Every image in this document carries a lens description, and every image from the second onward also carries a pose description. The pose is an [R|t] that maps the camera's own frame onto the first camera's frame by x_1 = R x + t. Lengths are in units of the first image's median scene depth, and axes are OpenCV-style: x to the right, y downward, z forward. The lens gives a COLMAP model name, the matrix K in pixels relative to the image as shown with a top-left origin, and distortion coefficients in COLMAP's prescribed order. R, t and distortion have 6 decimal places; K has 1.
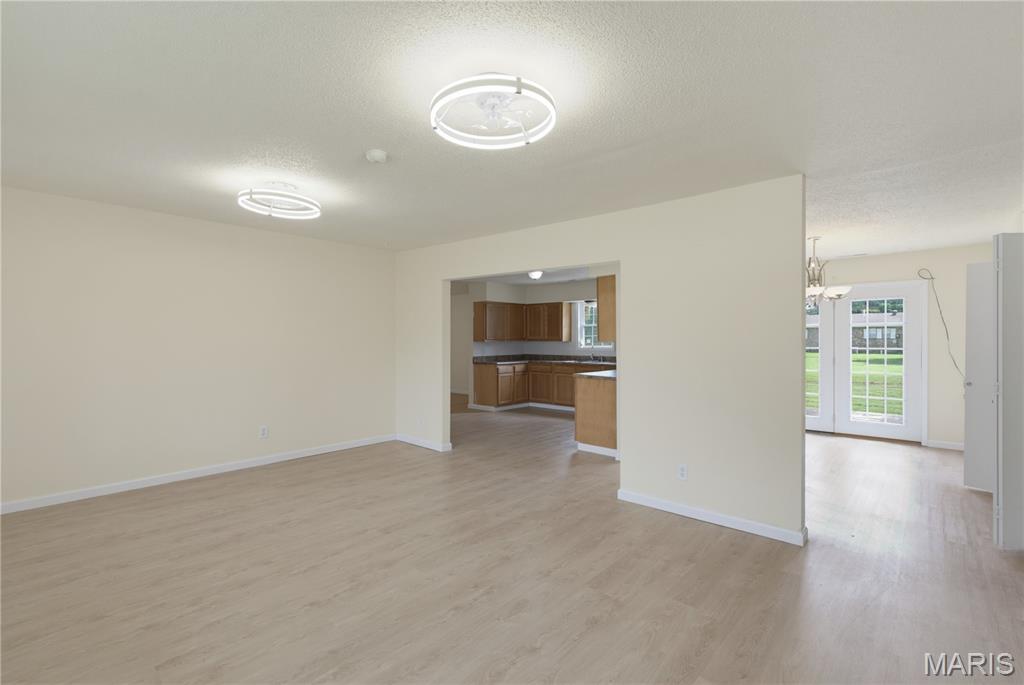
lens RADIAL K [[461.2, 0, 508.3], [0, 461.2, 339.8], [0, 0, 1]] dist [-0.003563, -0.000543]
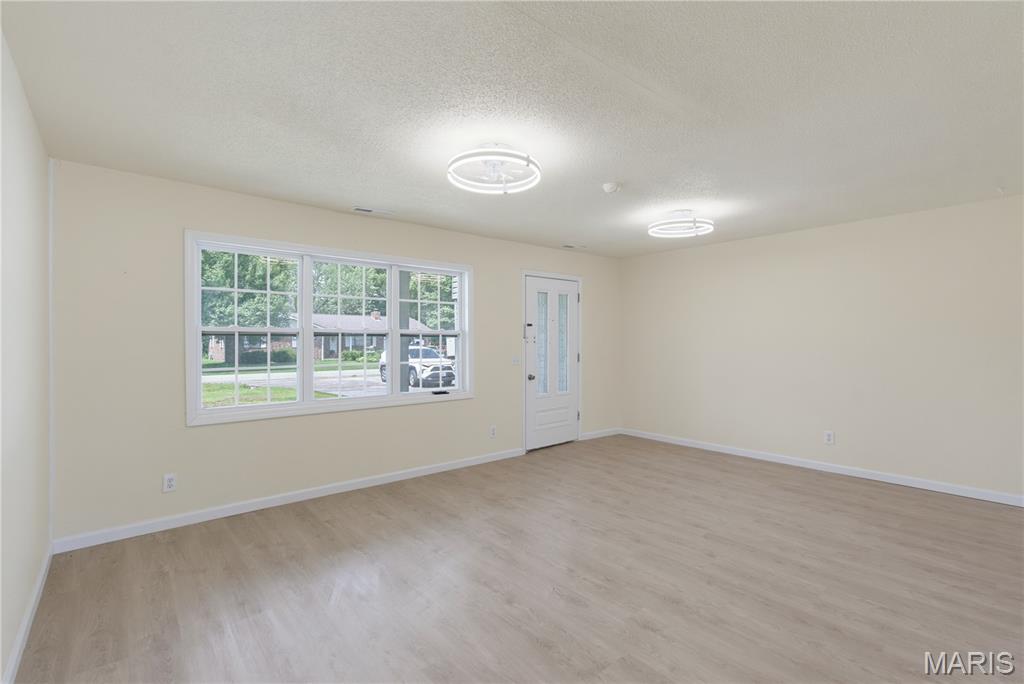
lens RADIAL K [[461.8, 0, 513.3], [0, 461.8, 373.2], [0, 0, 1]] dist [0.000832, -0.000100]
pose [[-0.126463, 0.065805, -0.989786, 0.486987], [0.000017, 0.997797, 0.066336, 0.004140], [0.991971, 0.008372, -0.126185, 0.473443]]
